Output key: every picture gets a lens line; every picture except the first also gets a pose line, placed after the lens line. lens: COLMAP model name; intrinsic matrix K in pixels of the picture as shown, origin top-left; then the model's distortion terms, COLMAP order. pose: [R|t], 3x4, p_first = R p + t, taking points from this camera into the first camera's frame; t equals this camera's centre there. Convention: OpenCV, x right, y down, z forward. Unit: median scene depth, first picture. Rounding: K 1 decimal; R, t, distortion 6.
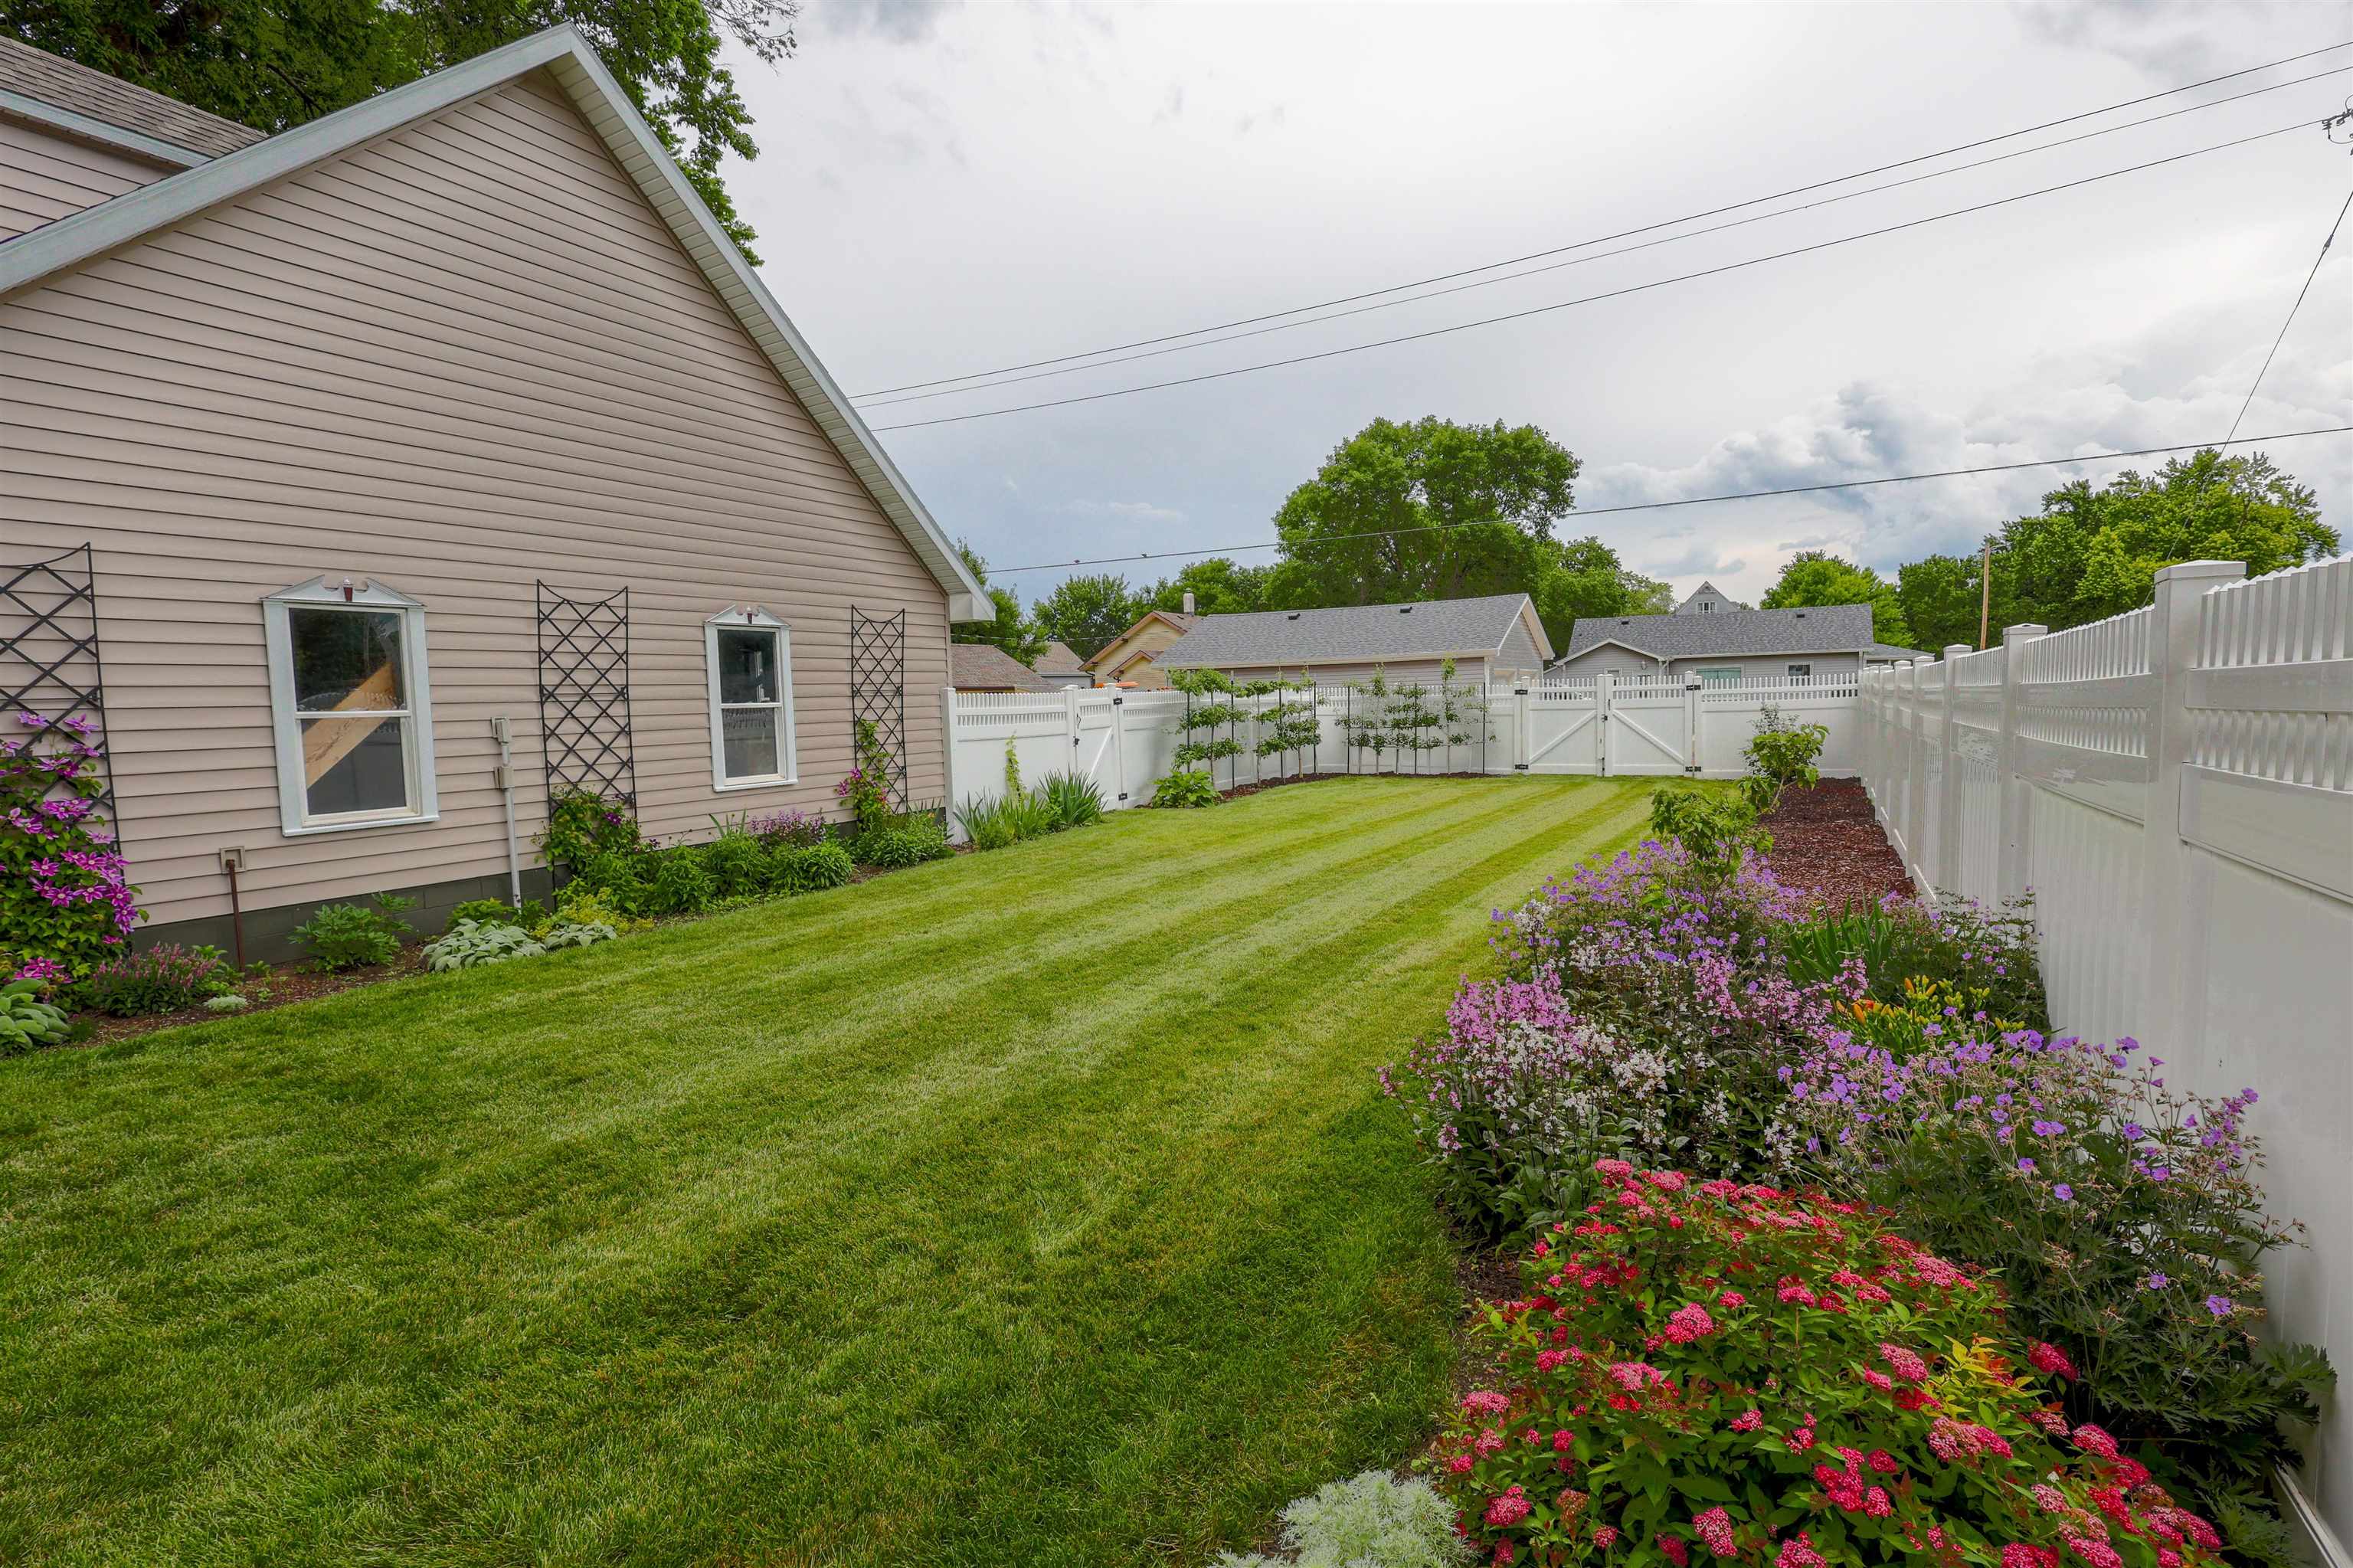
lens RADIAL K [[1085.9, 0, 1176.5], [0, 1085.9, 784.0], [0, 0, 1]] dist [-0.000910, -0.000534]
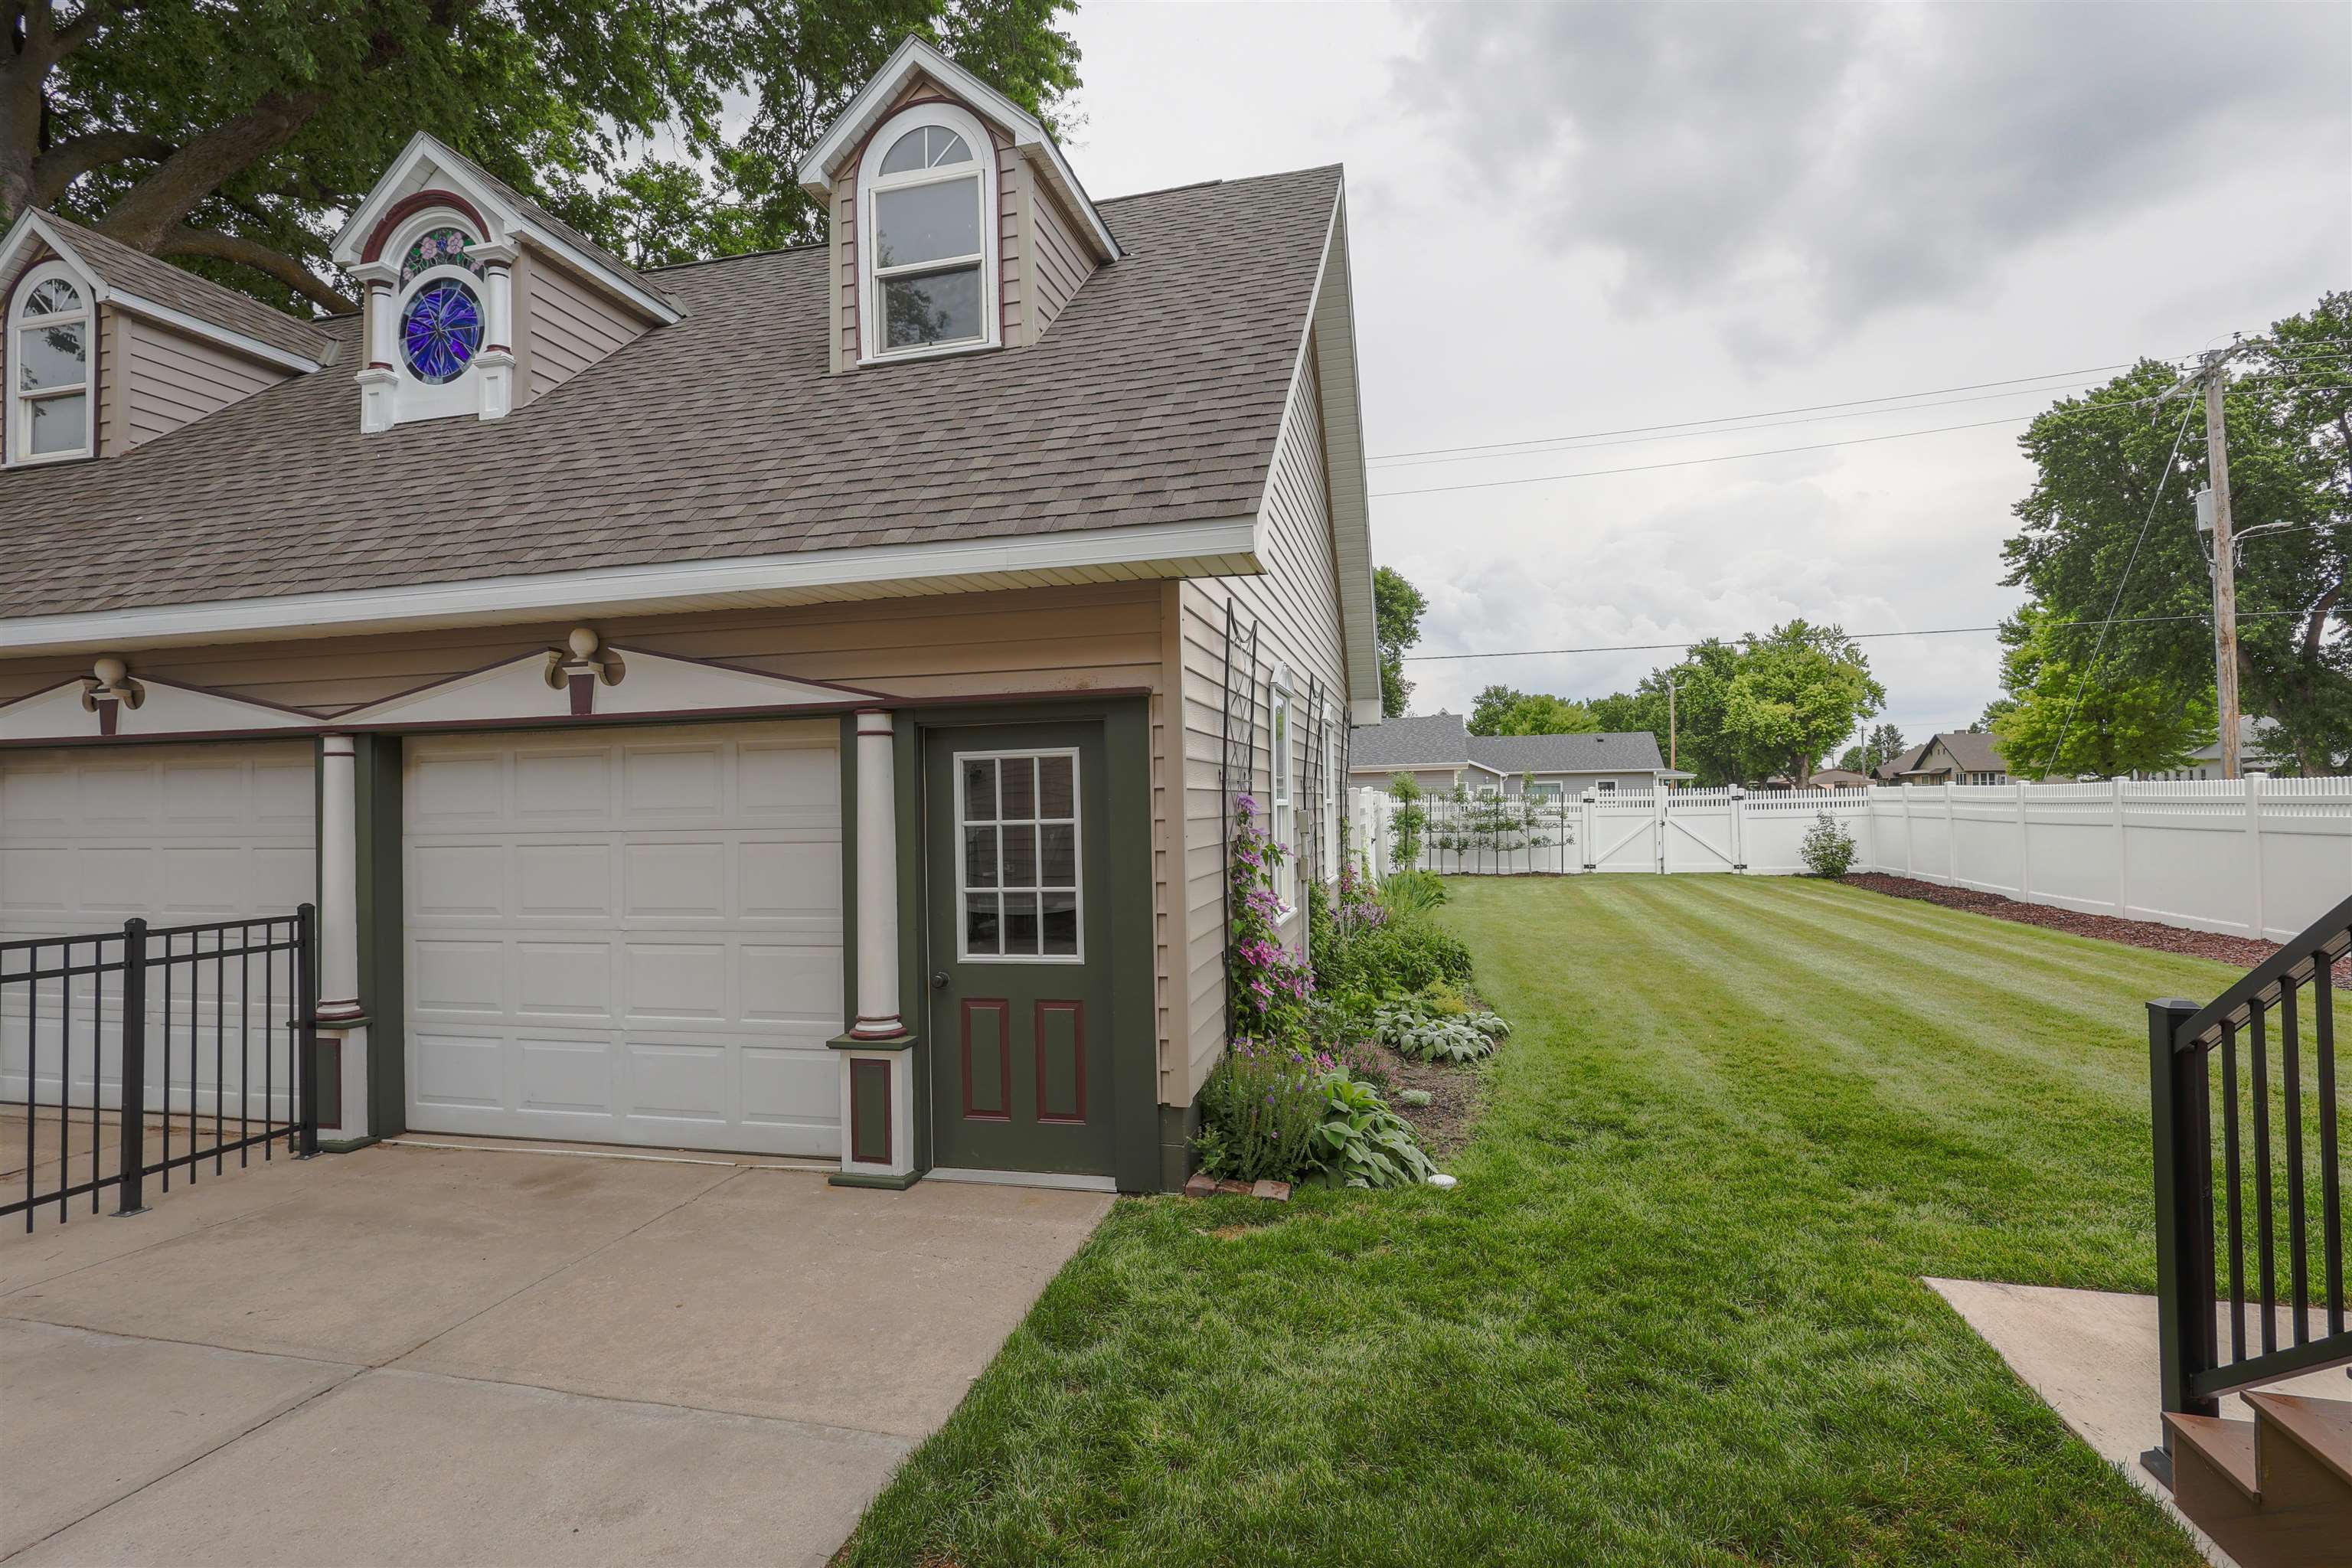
lens RADIAL K [[1080.6, 0, 1176.0], [0, 1080.6, 784.0], [0, 0, 1]] dist [0.003468, 0.000757]
pose [[0.960952, 0.015448, 0.276283, -0.386411], [0.012793, 0.994893, -0.100122, 0.005319], [-0.276419, 0.099747, 0.955847, 0.038793]]
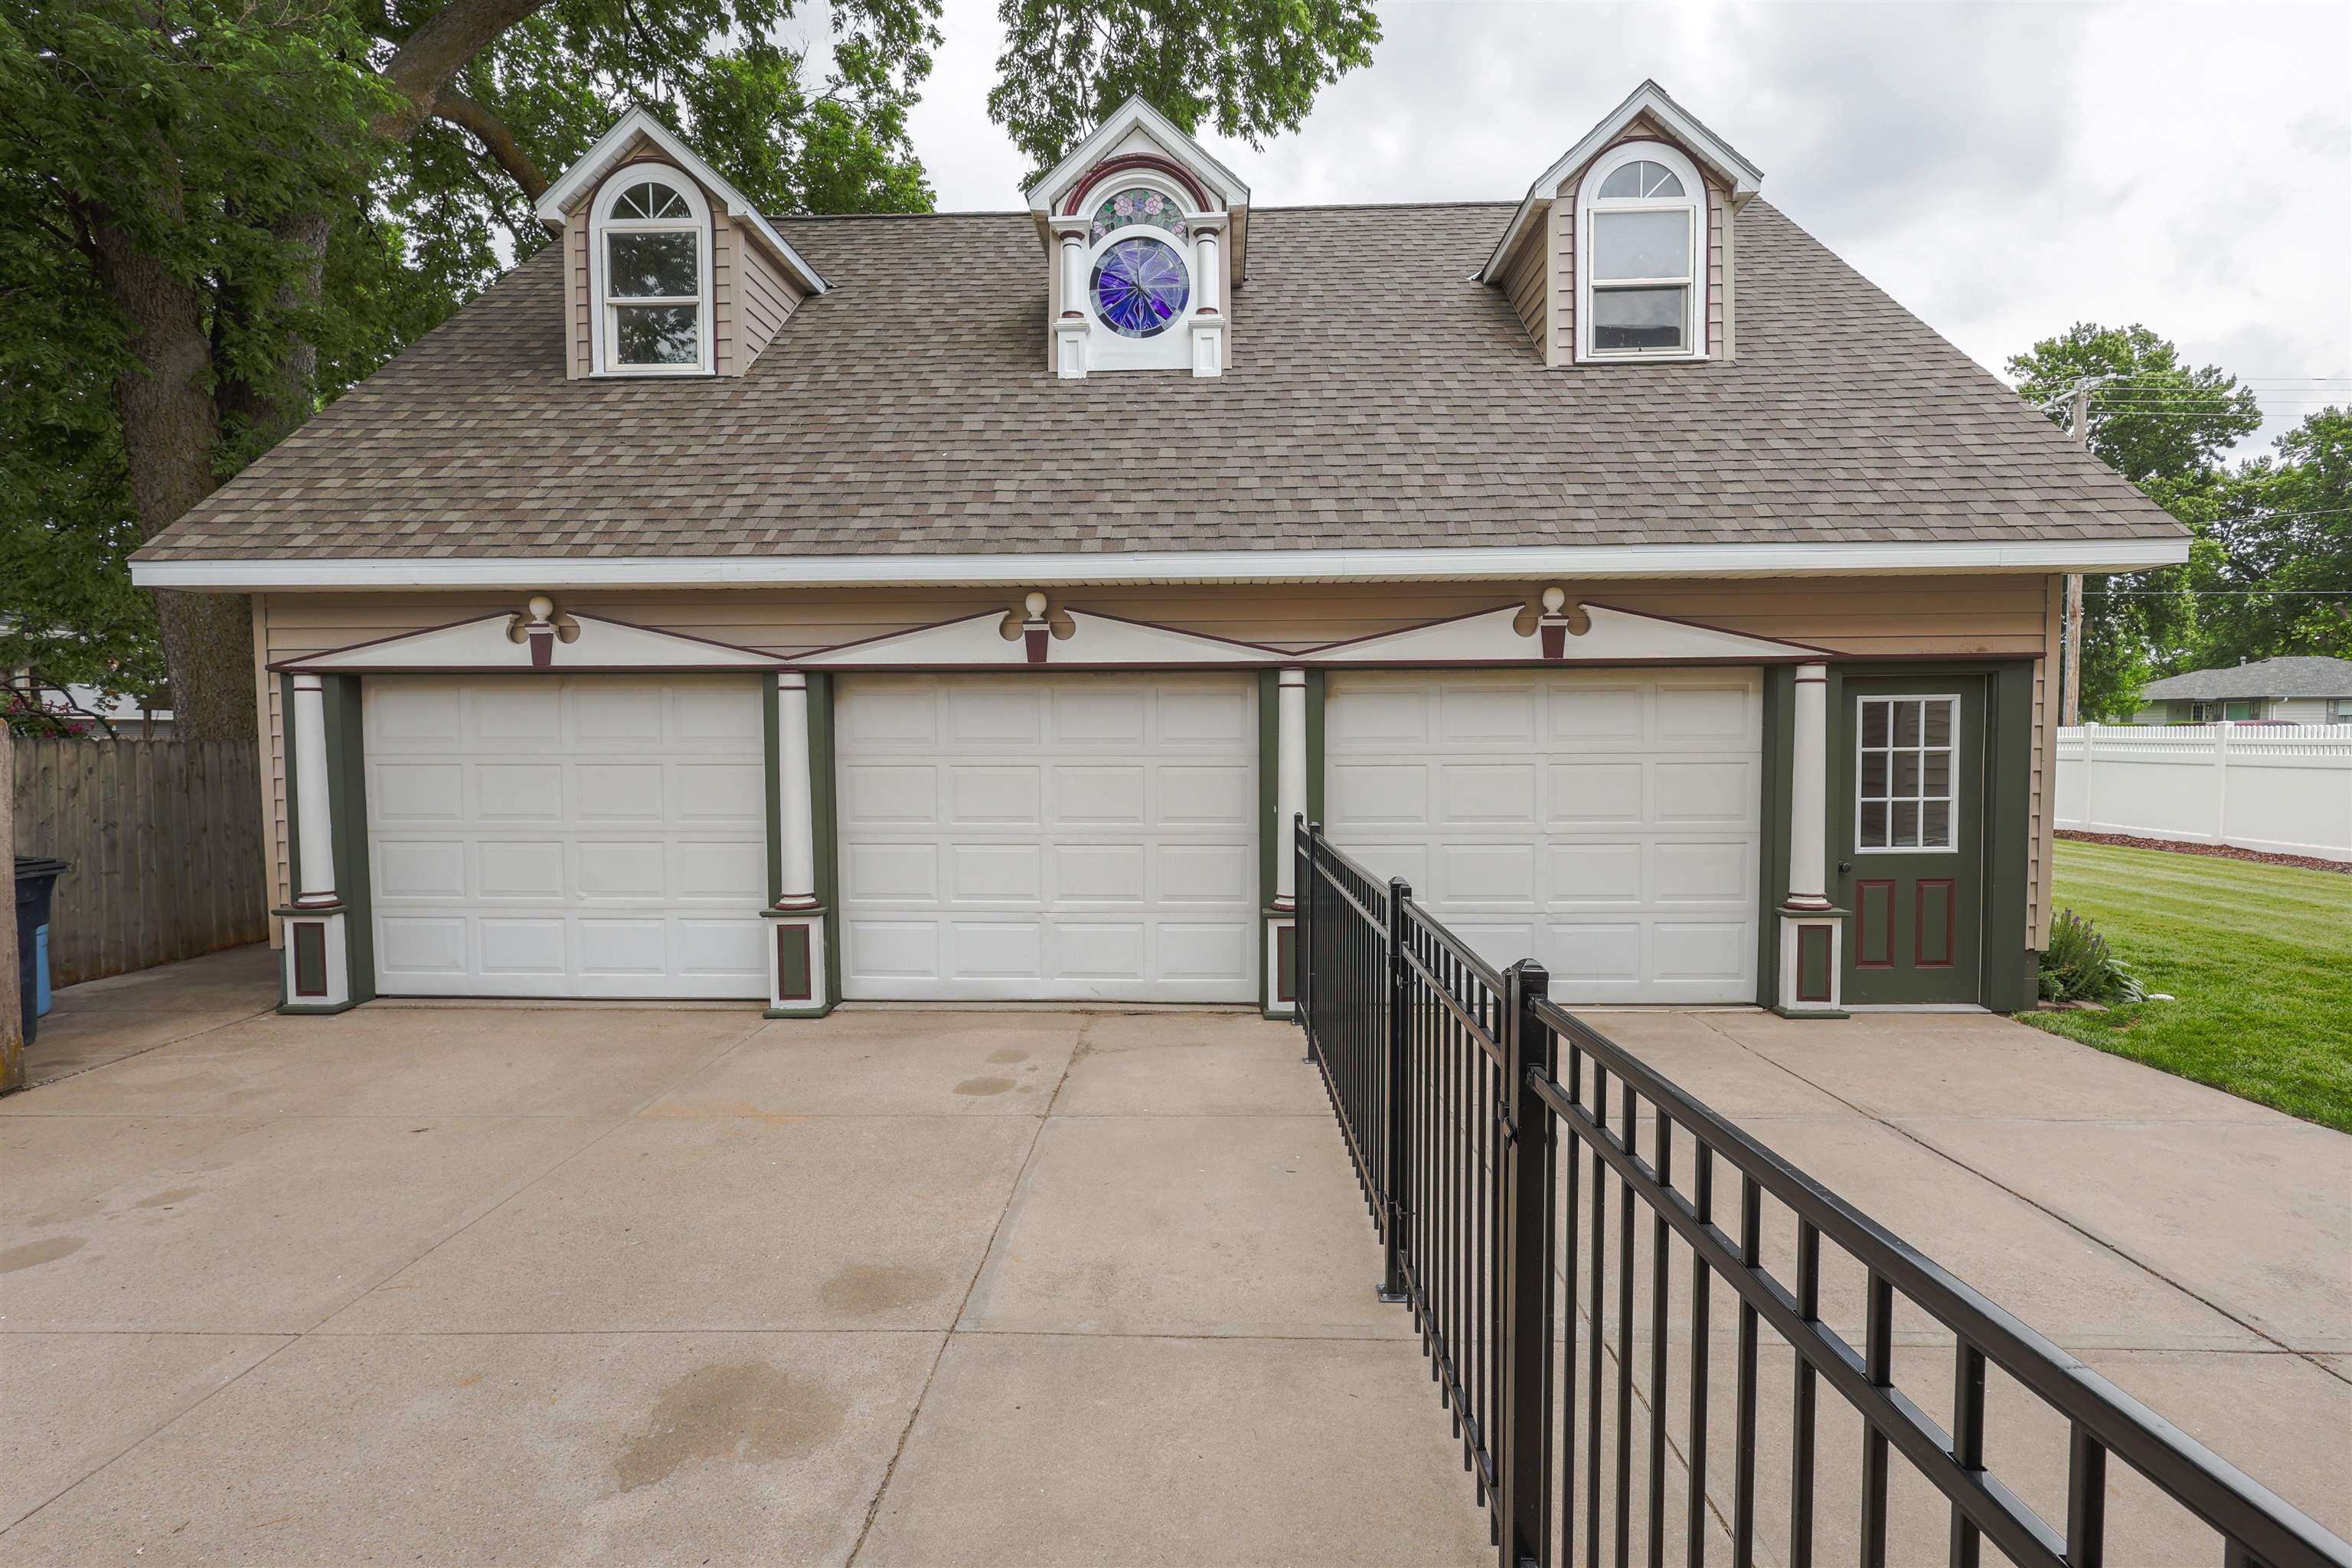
lens RADIAL K [[1085.4, 0, 1176.0], [0, 1085.4, 784.0], [0, 0, 1]] dist [-0.000910, -0.000534]
pose [[0.886292, -0.000446, 0.463126, -1.914506], [0.017315, 0.999332, -0.032173, 0.010221], [-0.462802, 0.036534, 0.885708, 0.307866]]
